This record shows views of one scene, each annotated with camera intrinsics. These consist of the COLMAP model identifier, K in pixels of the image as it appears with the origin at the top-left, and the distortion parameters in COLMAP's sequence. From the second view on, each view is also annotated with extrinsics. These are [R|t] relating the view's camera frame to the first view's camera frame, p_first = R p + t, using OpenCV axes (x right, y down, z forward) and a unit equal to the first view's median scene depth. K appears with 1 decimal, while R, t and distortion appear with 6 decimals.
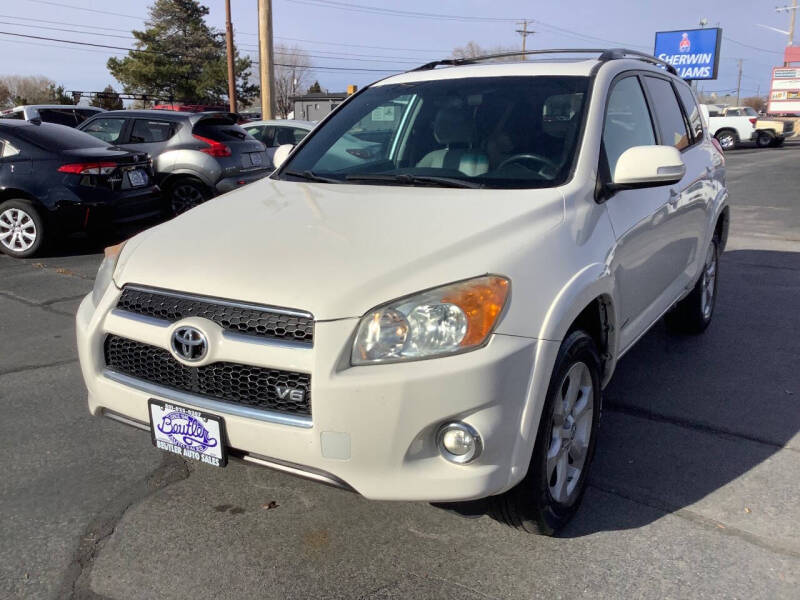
lens RADIAL K [[708.6, 0, 386.8], [0, 708.6, 309.1], [0, 0, 1]] dist [0.107792, -0.186367]
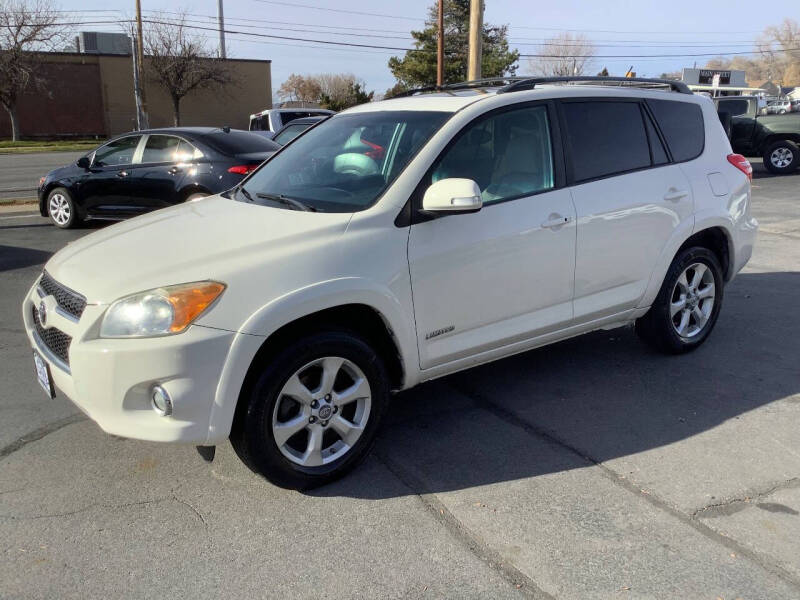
lens RADIAL K [[710.9, 0, 400.0], [0, 710.9, 300.0], [0, 0, 1]] dist [0.089557, -0.145886]
pose [[0.934075, 0.078373, -0.348370, 0.033675], [-0.077969, 0.996840, 0.015203, -0.002147], [0.348461, 0.012961, 0.937234, -0.004645]]
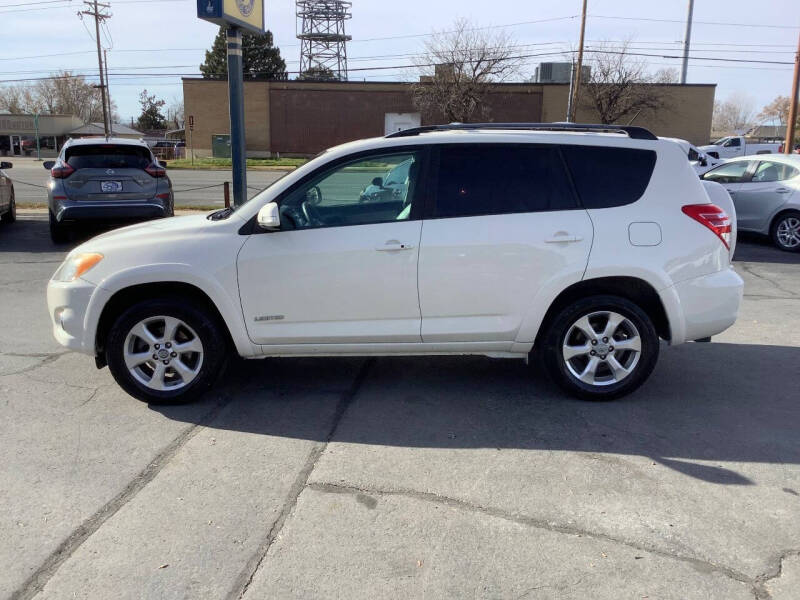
lens RADIAL K [[710.8, 0, 397.0], [0, 710.8, 308.9], [0, 0, 1]] dist [0.112952, -0.201621]
pose [[0.552957, 0.196476, -0.809714, 0.085277], [-0.218726, 0.971947, 0.086473, -0.009376], [0.803989, 0.129289, 0.580419, 0.017358]]
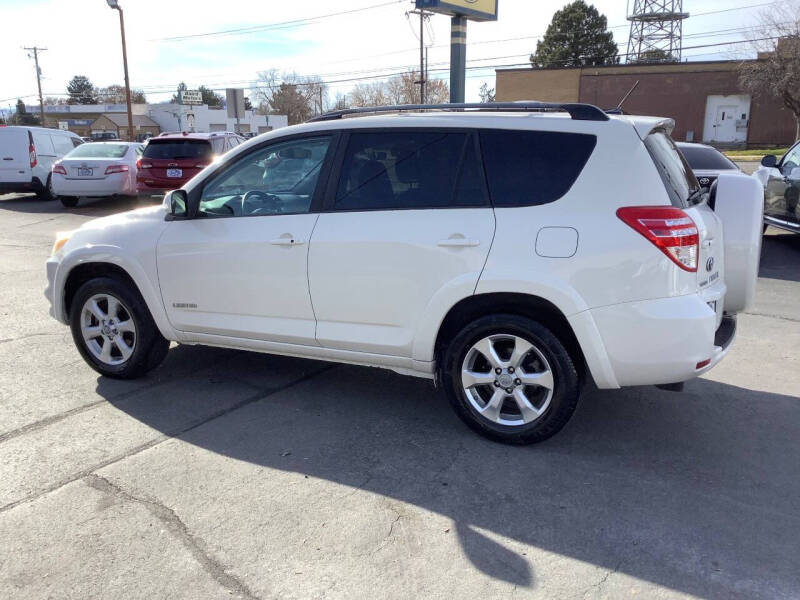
lens RADIAL K [[710.8, 0, 397.0], [0, 710.8, 308.9], [0, 0, 1]] dist [0.112952, -0.201621]
pose [[0.134539, 0.241452, -0.961041, 0.093120], [-0.244412, 0.947980, 0.203954, -0.019626], [0.960293, 0.207450, 0.186554, 0.057948]]
